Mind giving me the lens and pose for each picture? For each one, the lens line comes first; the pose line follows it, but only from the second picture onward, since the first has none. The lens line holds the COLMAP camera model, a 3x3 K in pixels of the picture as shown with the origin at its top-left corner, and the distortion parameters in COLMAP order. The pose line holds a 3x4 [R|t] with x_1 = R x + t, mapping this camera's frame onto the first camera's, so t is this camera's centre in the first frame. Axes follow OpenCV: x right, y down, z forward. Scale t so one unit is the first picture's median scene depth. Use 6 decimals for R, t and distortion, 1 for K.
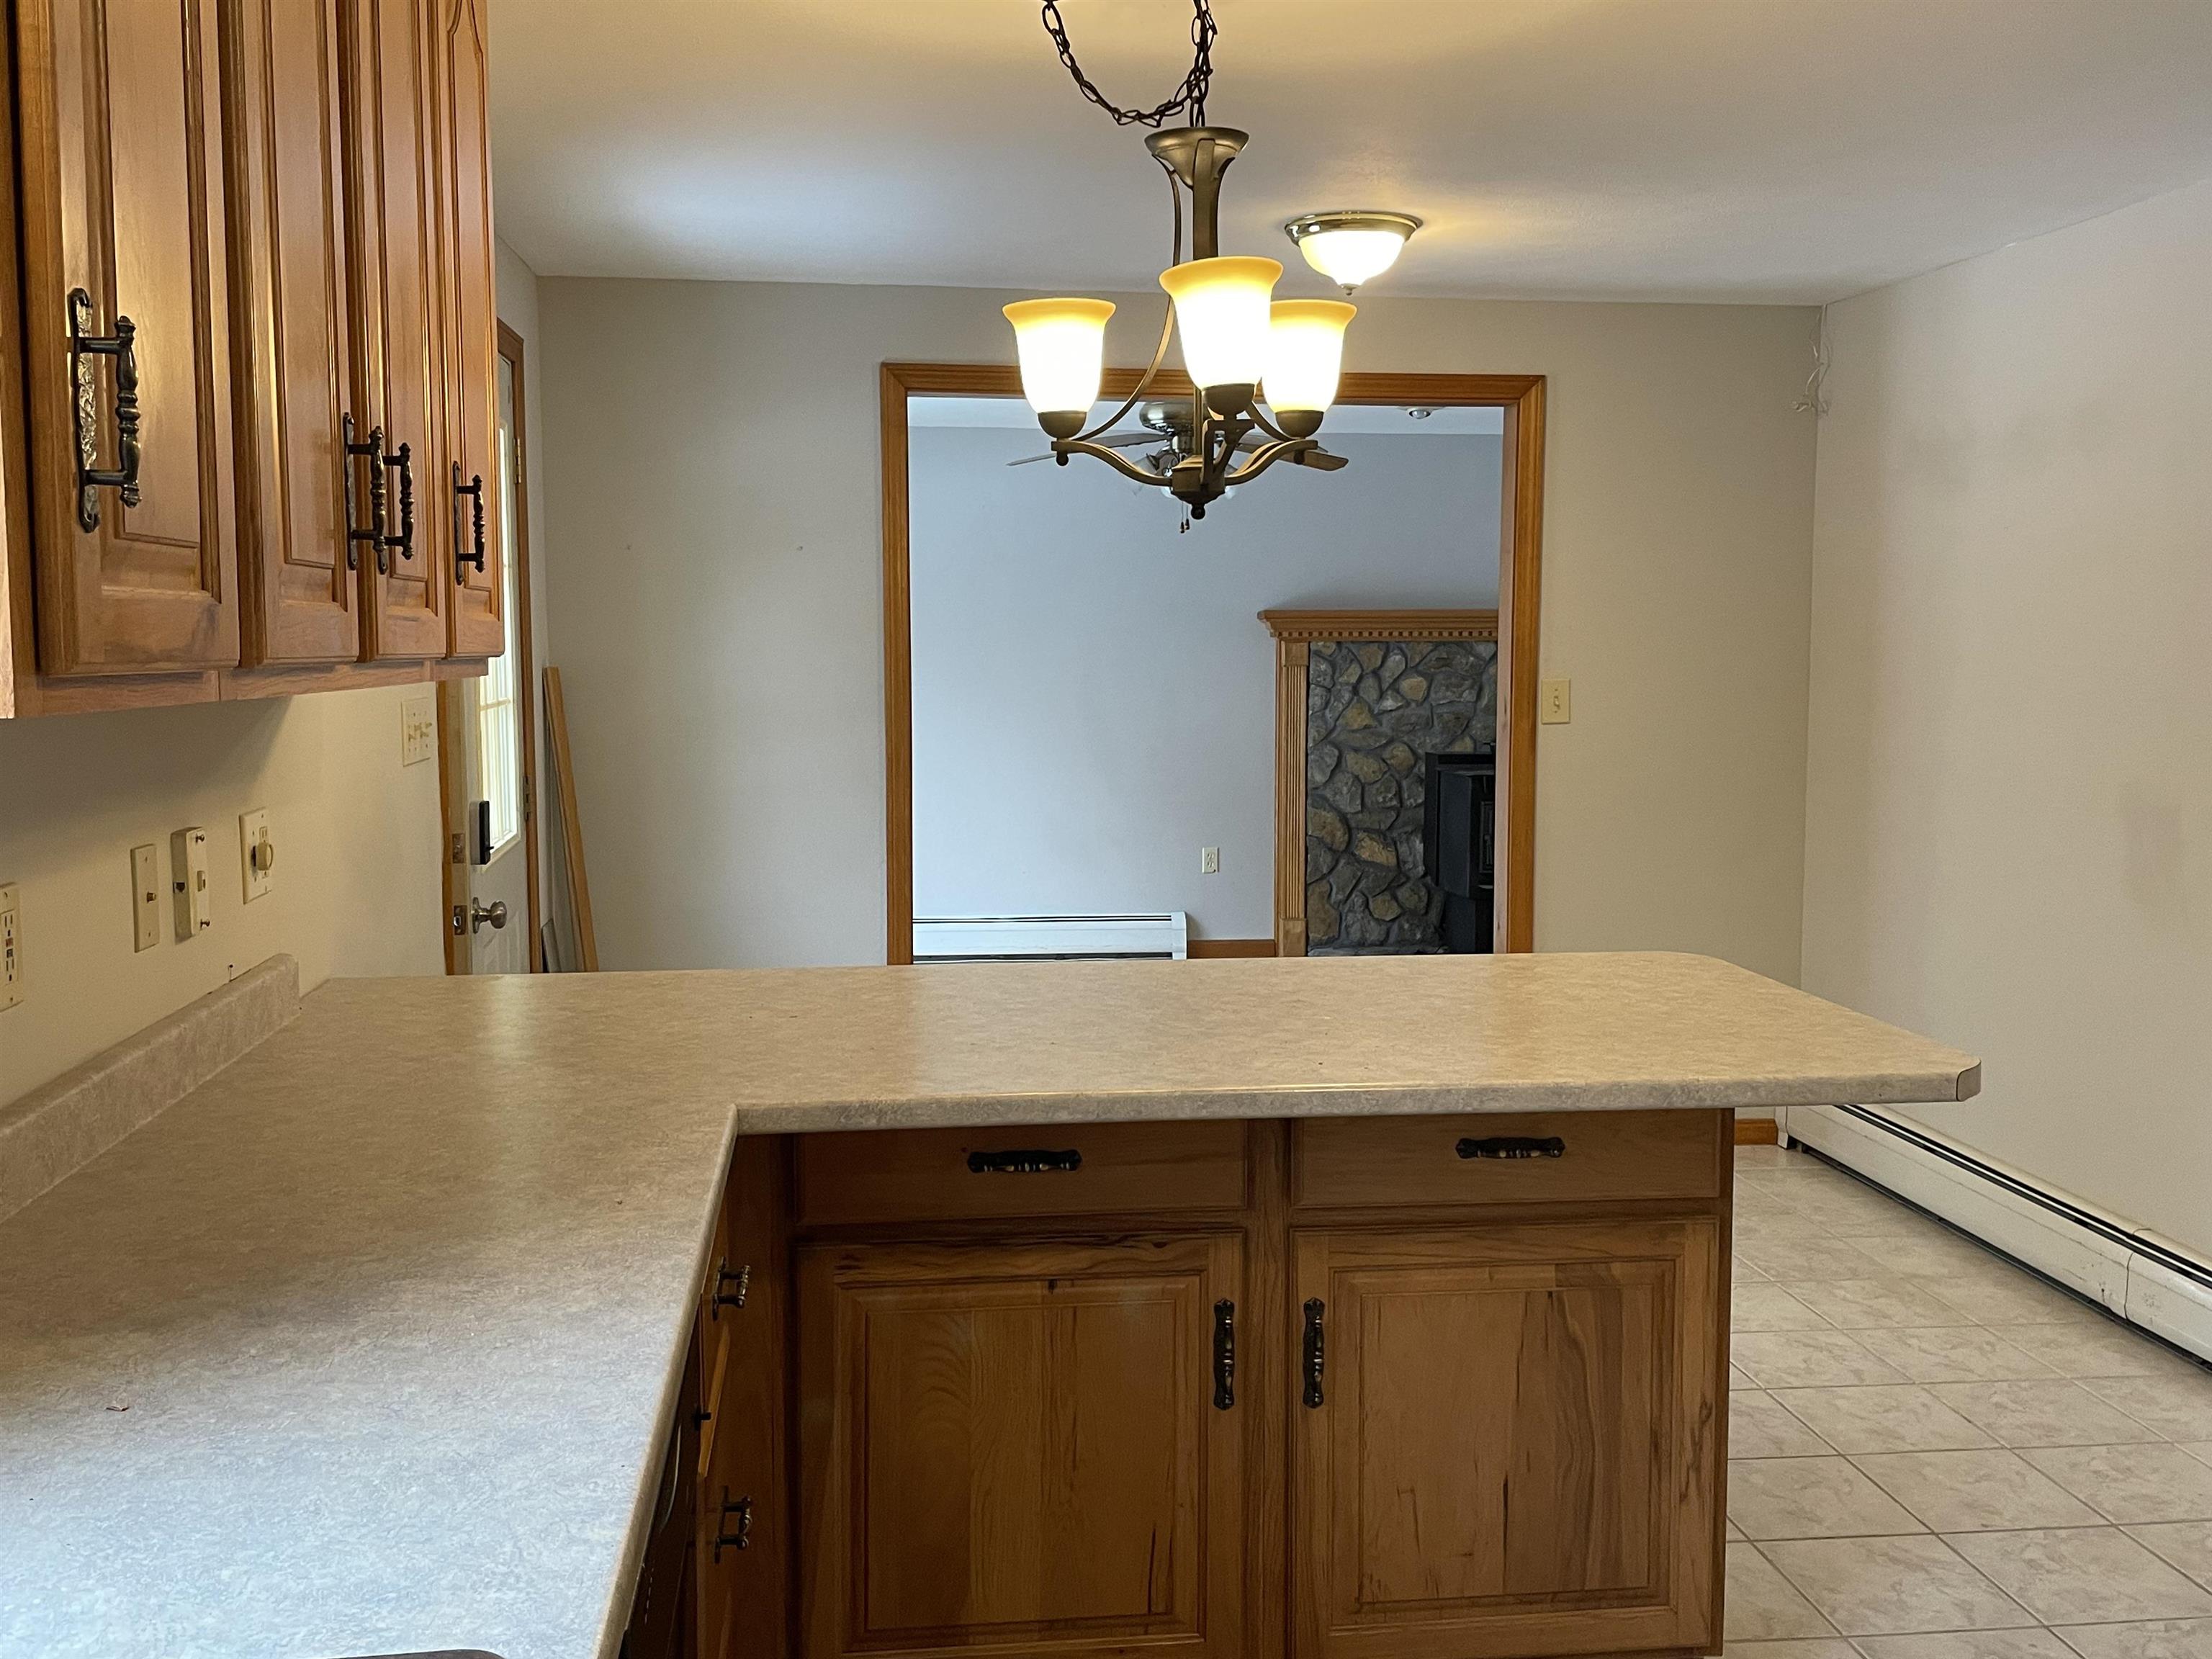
lens RADIAL K [[2004.1, 0, 1105.3], [0, 2004.1, 826.6], [0, 0, 1]] dist [0.073076, 0.004735]
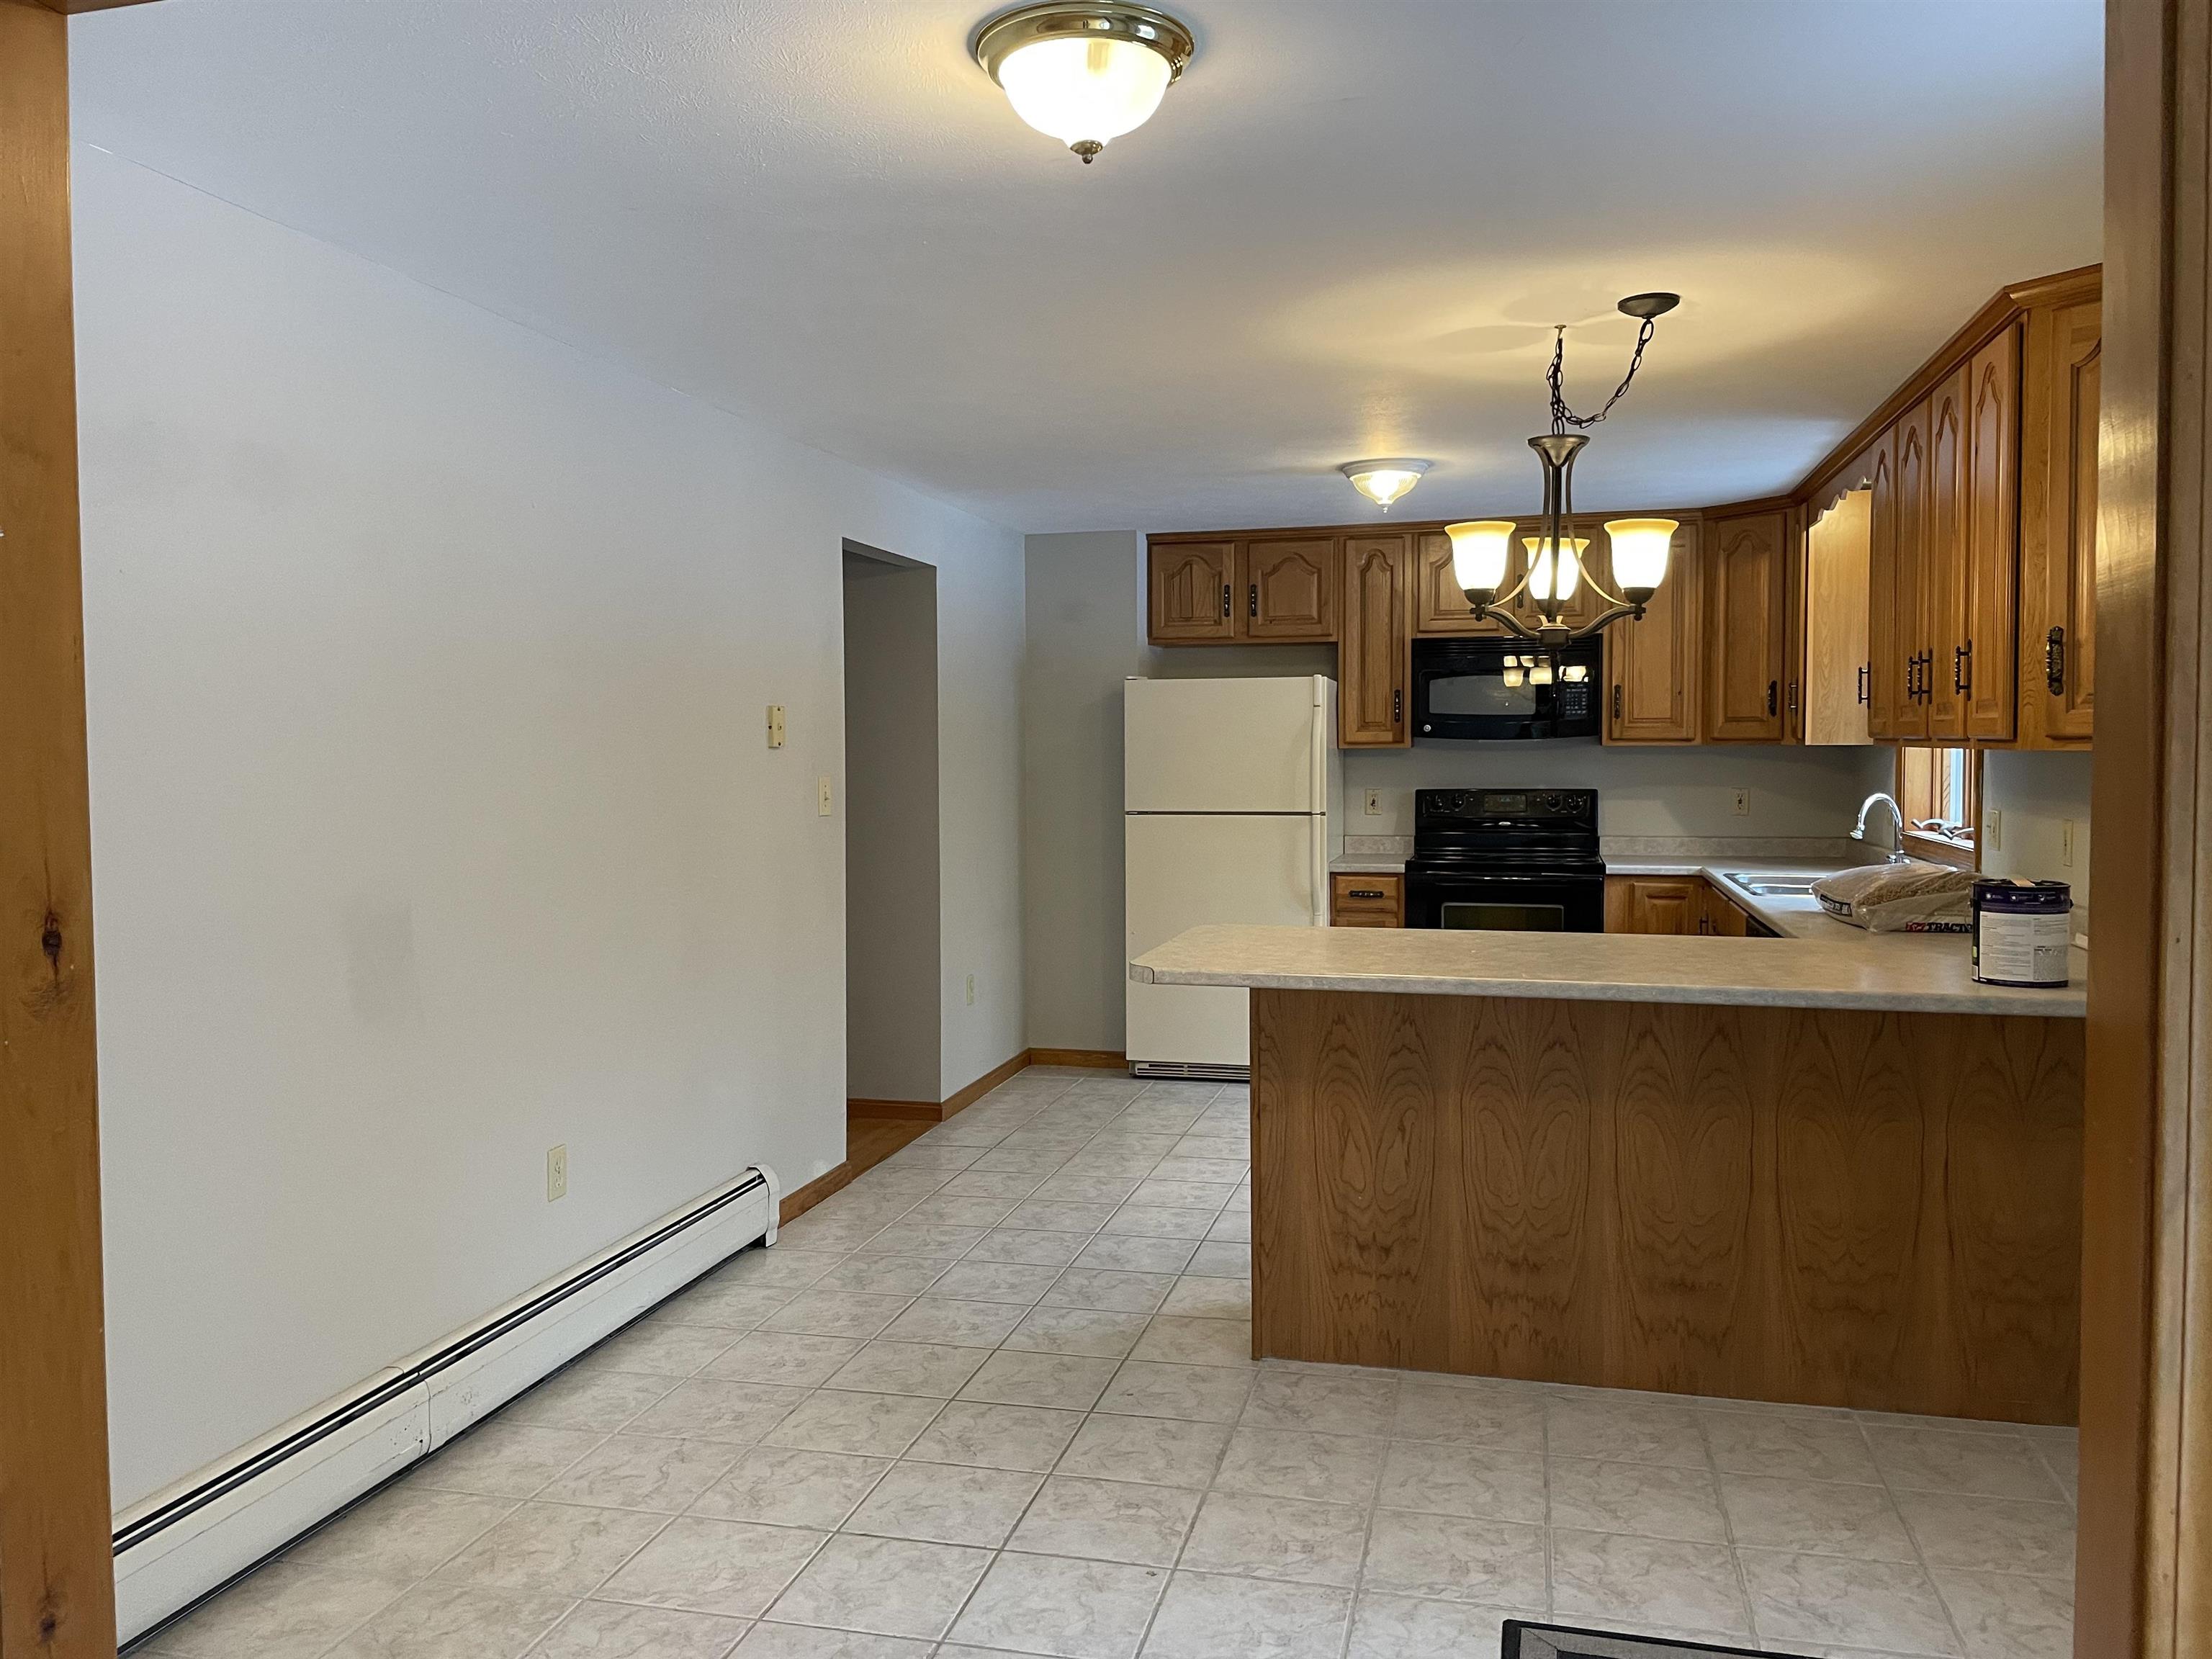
lens RADIAL K [[1689.5, 0, 1105.8], [0, 1689.5, 825.9], [0, 0, 1]] dist [0.038753, -0.019828]
pose [[-0.937193, -0.011208, 0.348630, -0.065531], [0.036426, 0.990874, 0.129775, -0.141669], [-0.346903, 0.134324, -0.928232, 1.663522]]
